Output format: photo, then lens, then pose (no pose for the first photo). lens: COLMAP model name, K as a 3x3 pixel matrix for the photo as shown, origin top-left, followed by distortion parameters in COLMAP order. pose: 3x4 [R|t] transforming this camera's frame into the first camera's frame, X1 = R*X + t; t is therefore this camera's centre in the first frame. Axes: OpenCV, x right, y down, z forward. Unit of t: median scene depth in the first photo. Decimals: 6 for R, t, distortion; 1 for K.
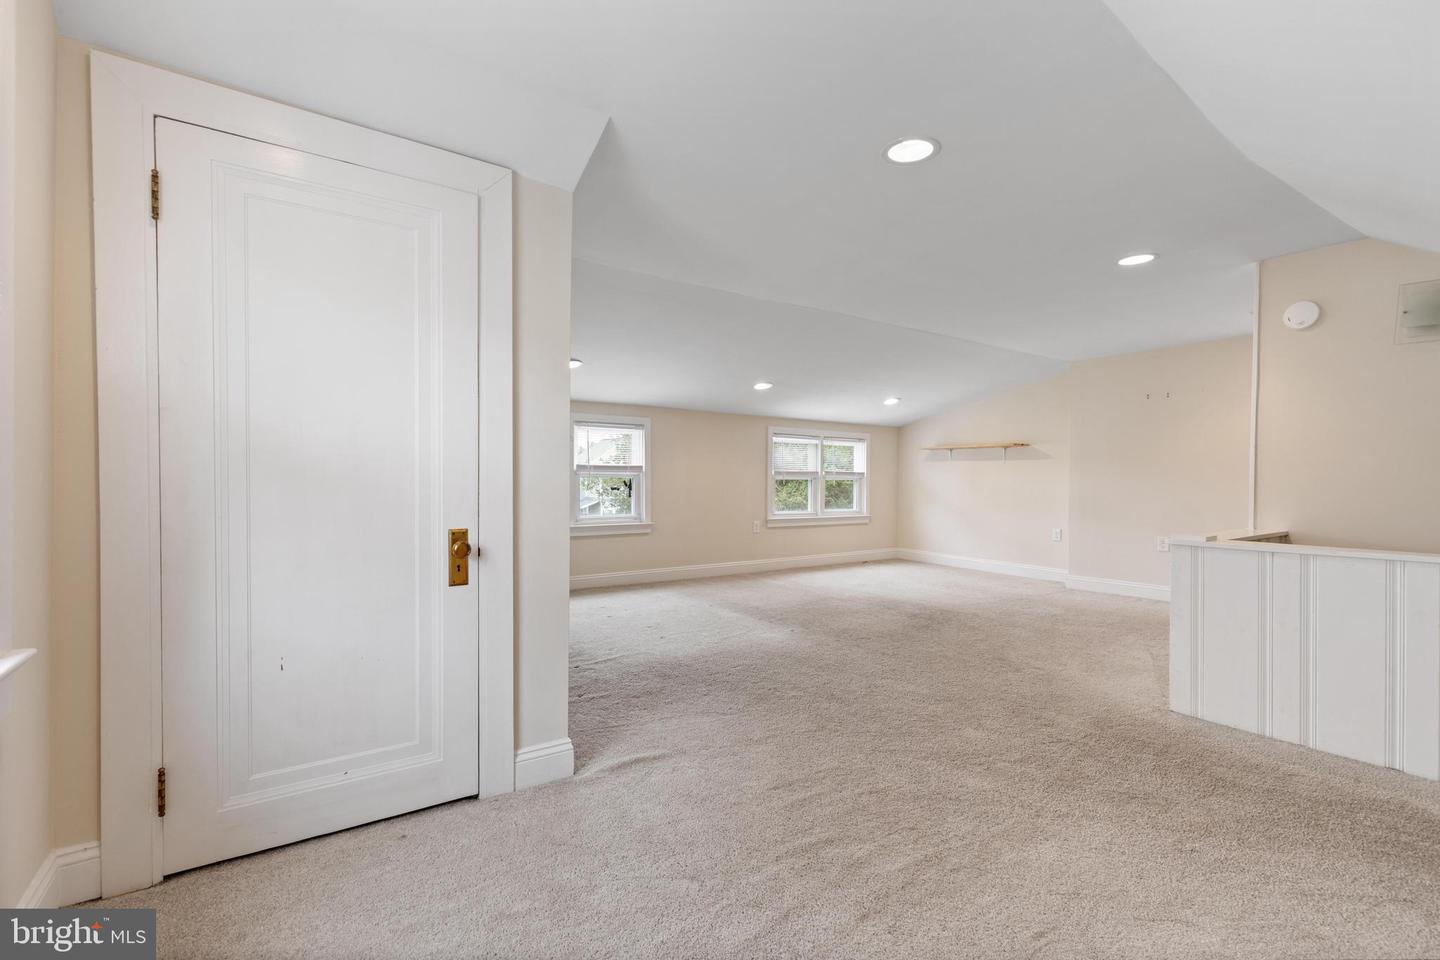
lens RADIAL K [[651.5, 0, 719.4], [0, 651.5, 462.6], [0, 0, 1]] dist [0.004561, 0.000403]
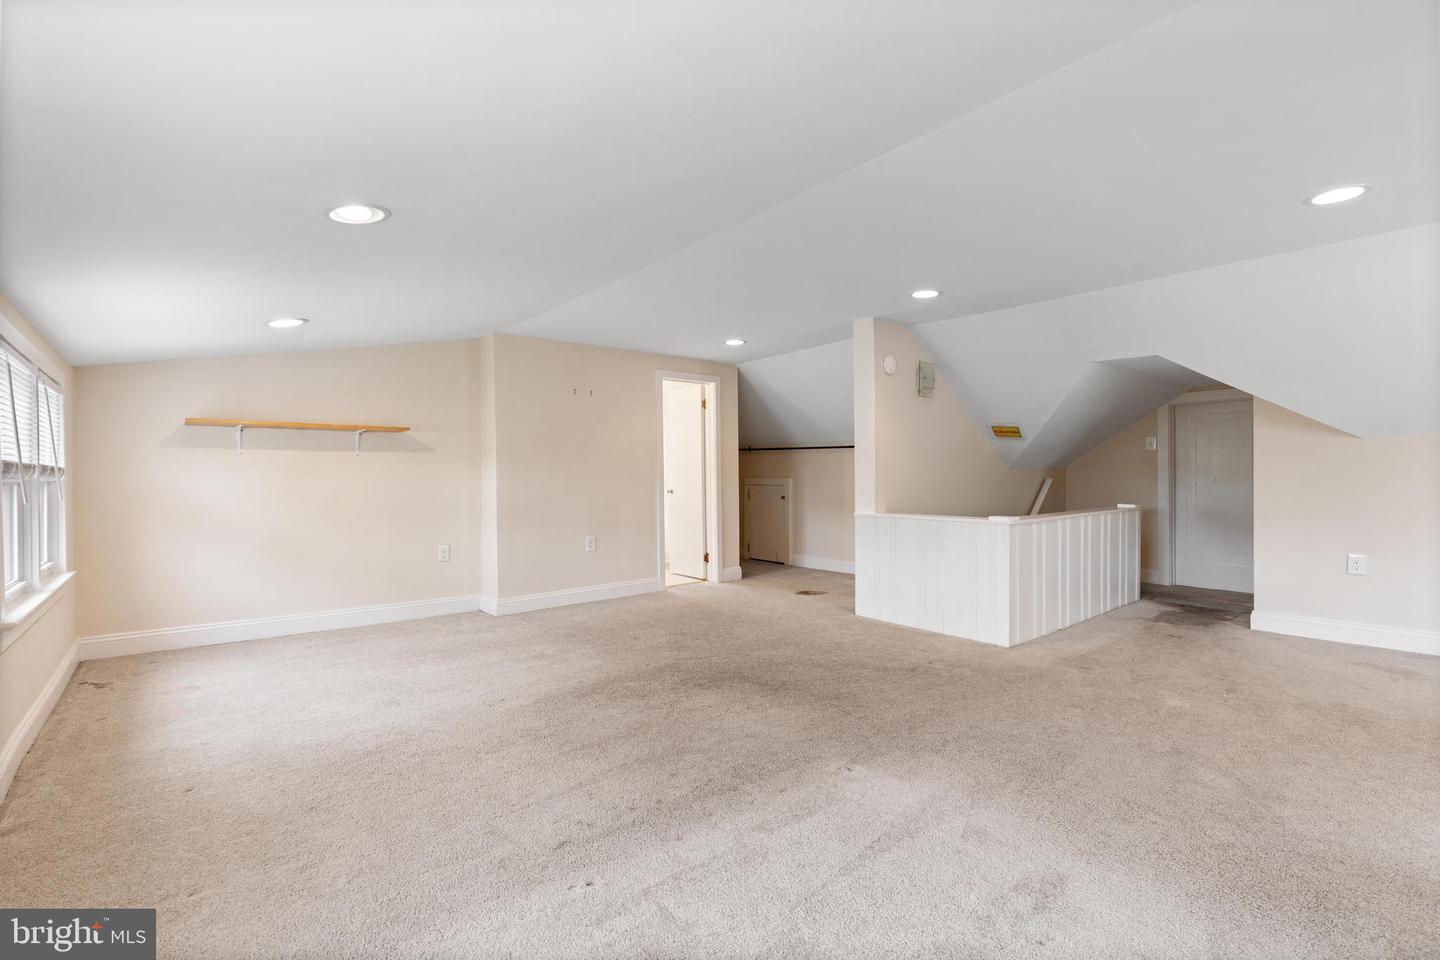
lens RADIAL K [[651.5, 0, 719.4], [0, 651.5, 462.6], [0, 0, 1]] dist [0.004561, 0.000403]
pose [[-0.098867, 0.014932, 0.994989, -0.257142], [-0.019844, 0.999659, -0.016974, 0.012171], [-0.994903, -0.021423, -0.098537, 0.730460]]
